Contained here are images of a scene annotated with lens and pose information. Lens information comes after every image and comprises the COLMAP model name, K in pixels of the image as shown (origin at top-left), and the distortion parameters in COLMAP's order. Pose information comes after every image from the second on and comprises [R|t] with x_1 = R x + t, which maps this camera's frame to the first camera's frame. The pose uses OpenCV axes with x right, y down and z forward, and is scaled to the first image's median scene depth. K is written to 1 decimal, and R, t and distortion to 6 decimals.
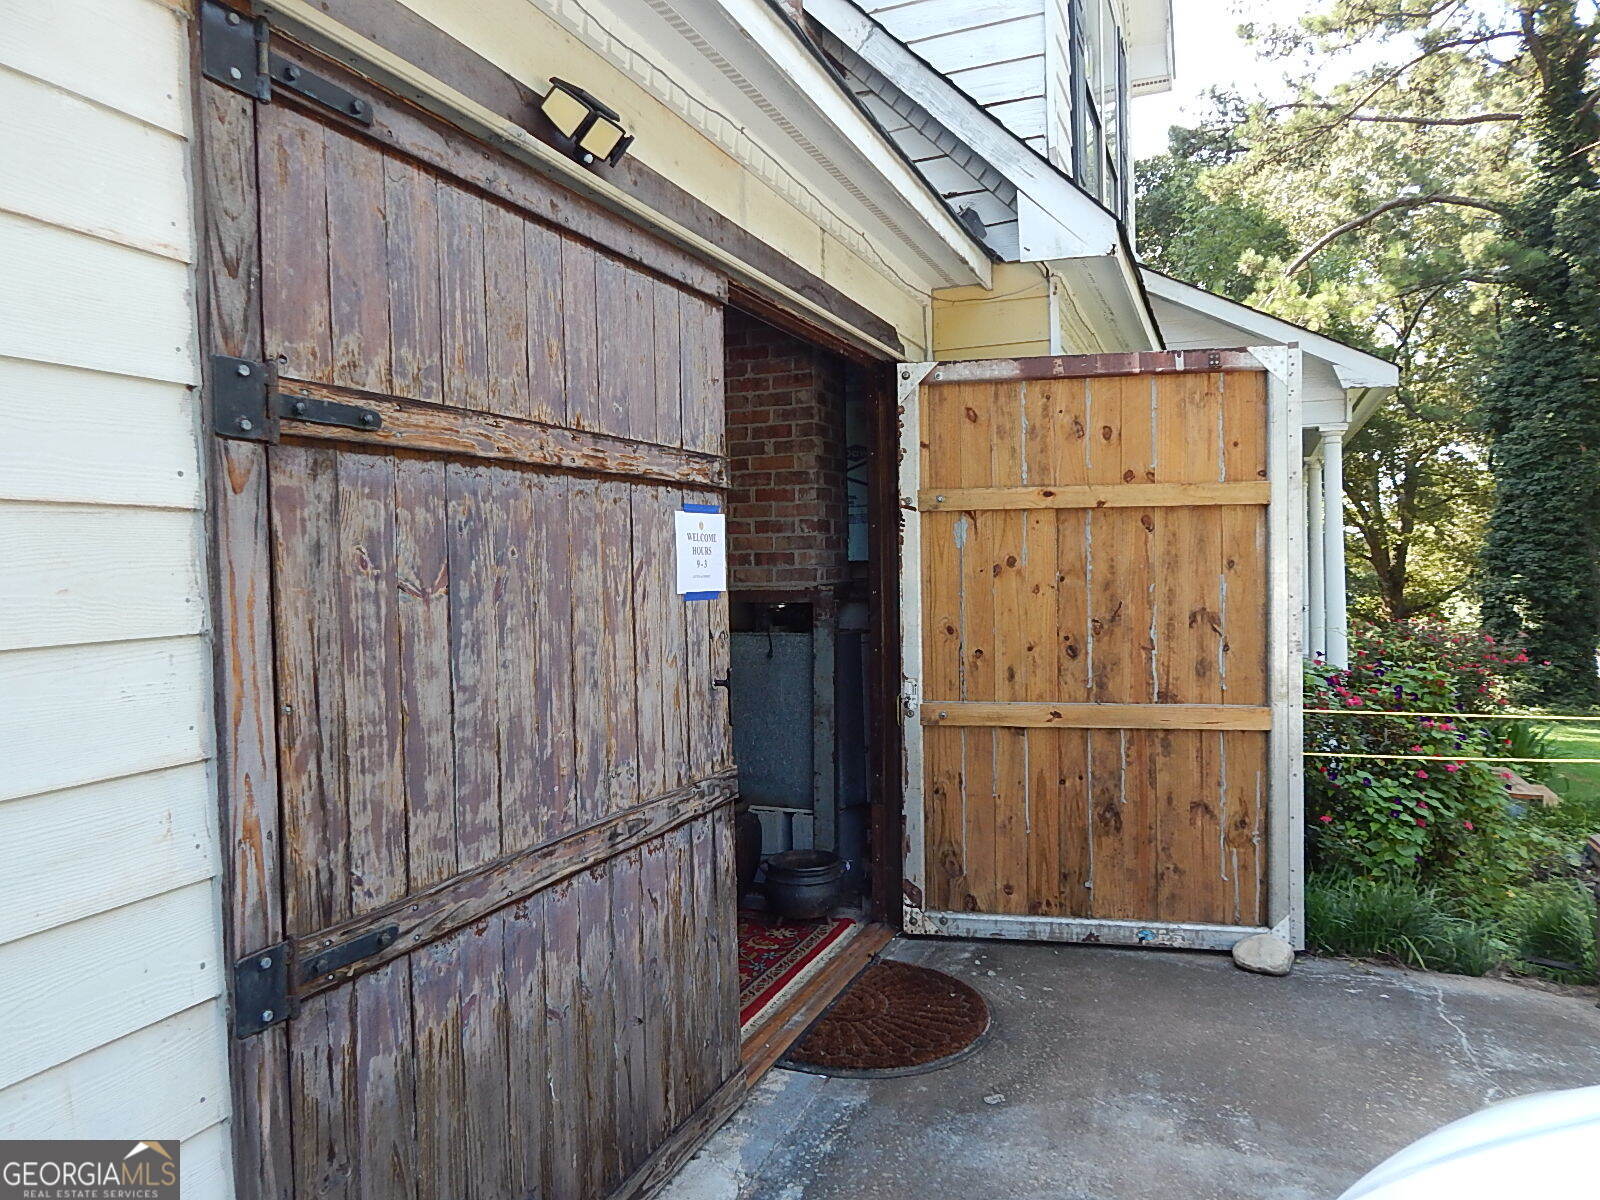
lens RADIAL K [[1062.5, 0, 808.2], [0, 1062.5, 594.0], [0, 0, 1]] dist [0.007355, -0.010148]
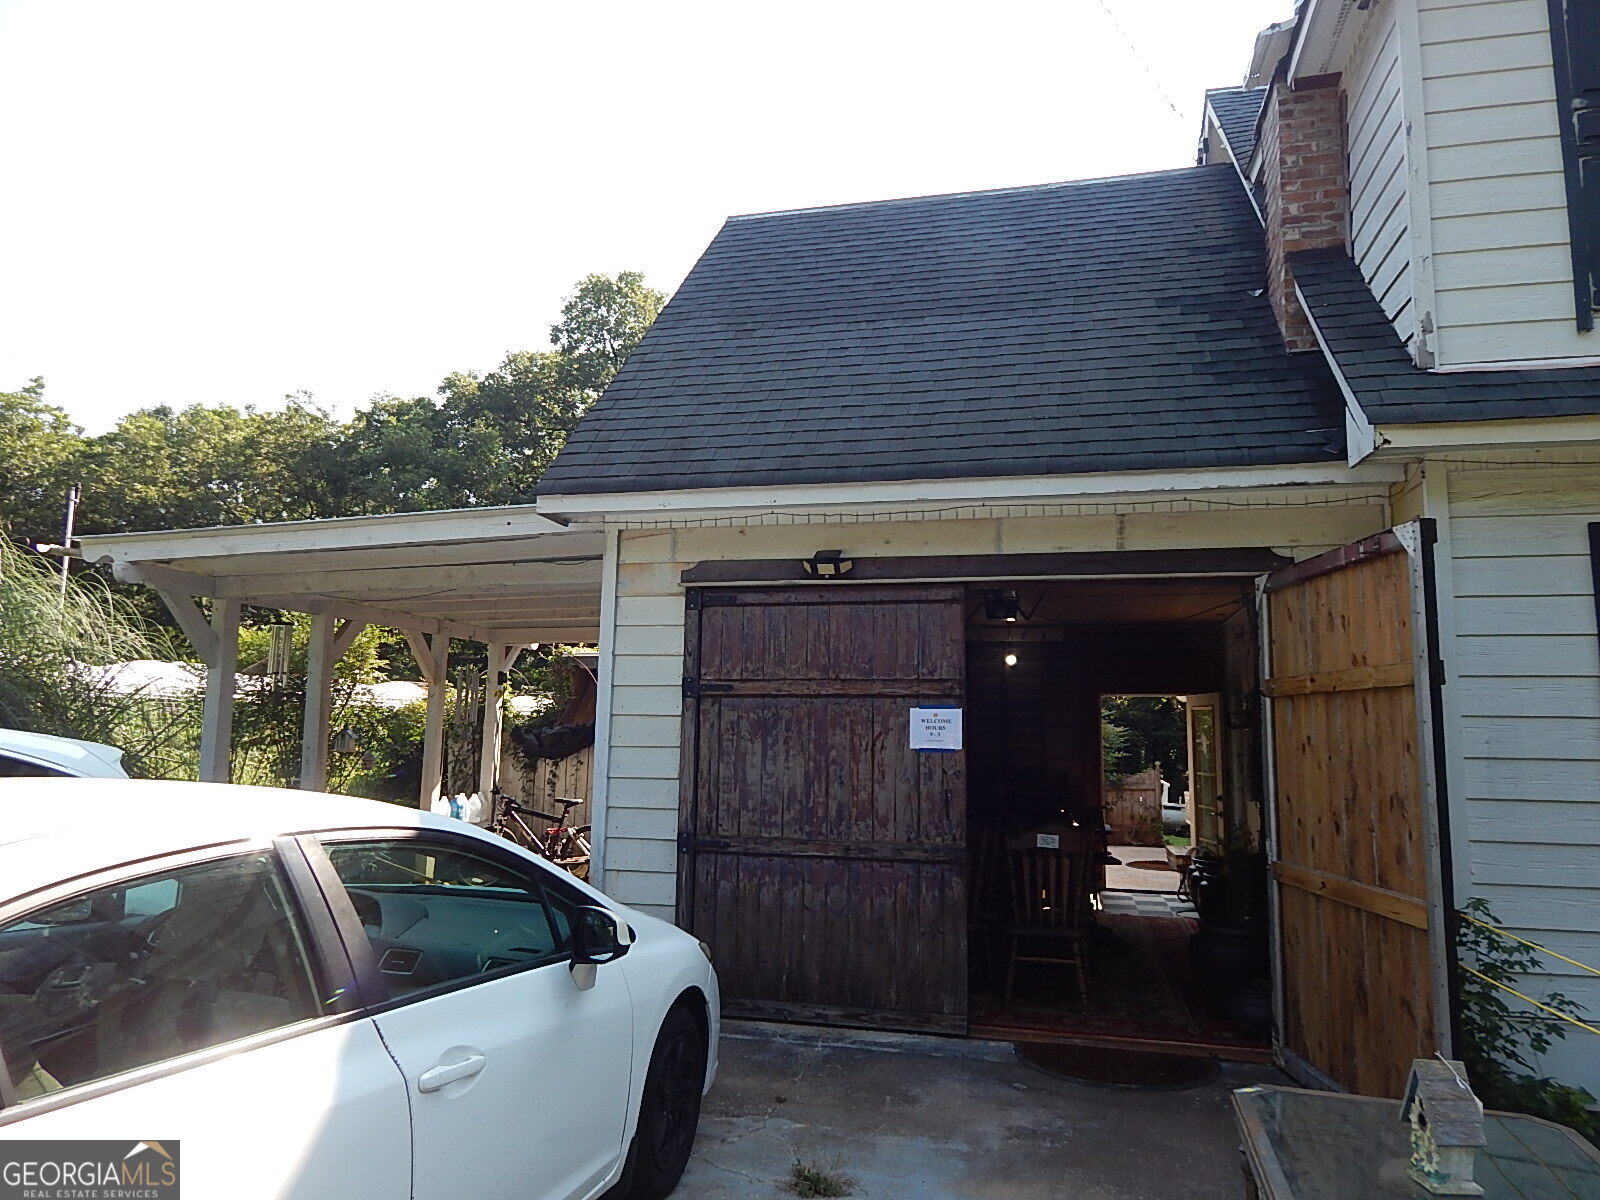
lens RADIAL K [[1062.5, 0, 800.1], [0, 1062.5, 598.5], [0, 0, 1]] dist [0.007355, -0.010148]
pose [[0.143931, -0.110718, -0.983375, 2.452937], [-0.045471, 0.991932, -0.118337, -0.045108], [0.988542, 0.061748, 0.137735, 0.604491]]
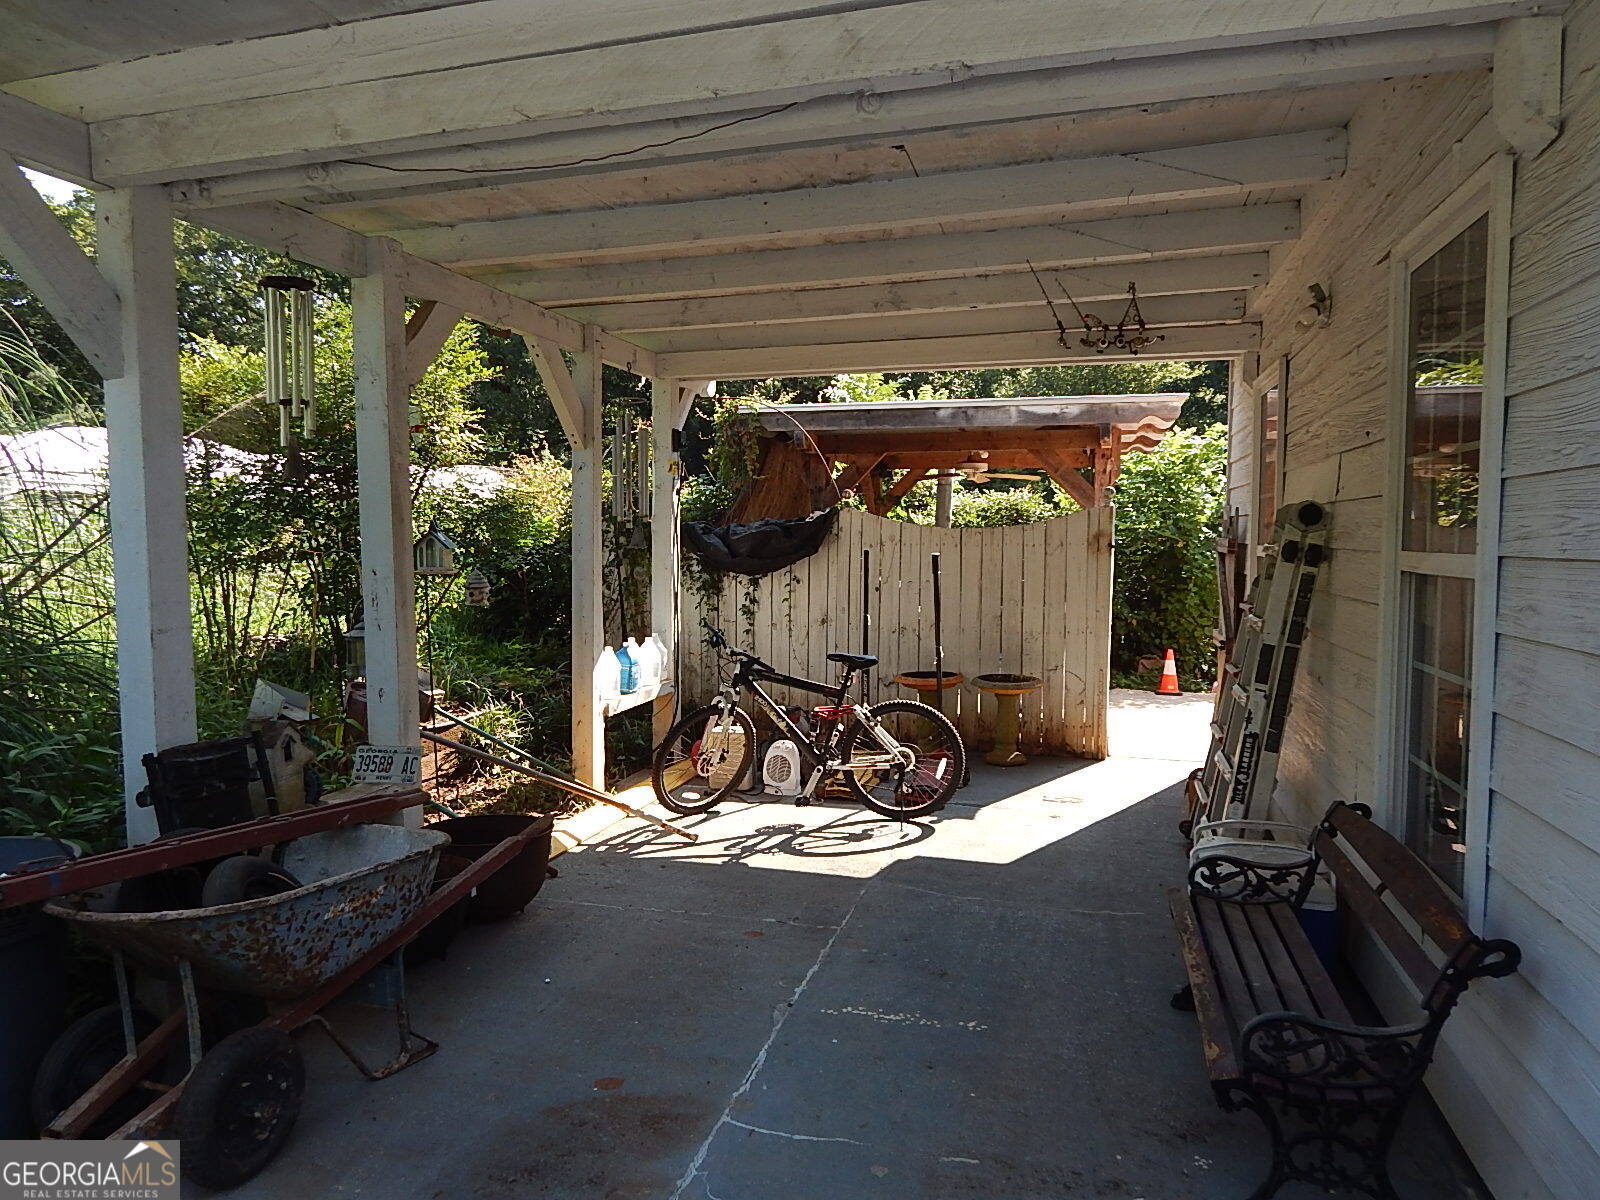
lens RADIAL K [[1062.5, 0, 807.4], [0, 1062.5, 606.7], [0, 0, 1]] dist [0.007355, -0.010148]
pose [[0.128137, 0.084052, -0.988188, 1.174062], [-0.030996, 0.996255, 0.080718, -0.015531], [0.991272, 0.020287, 0.130263, 0.201326]]
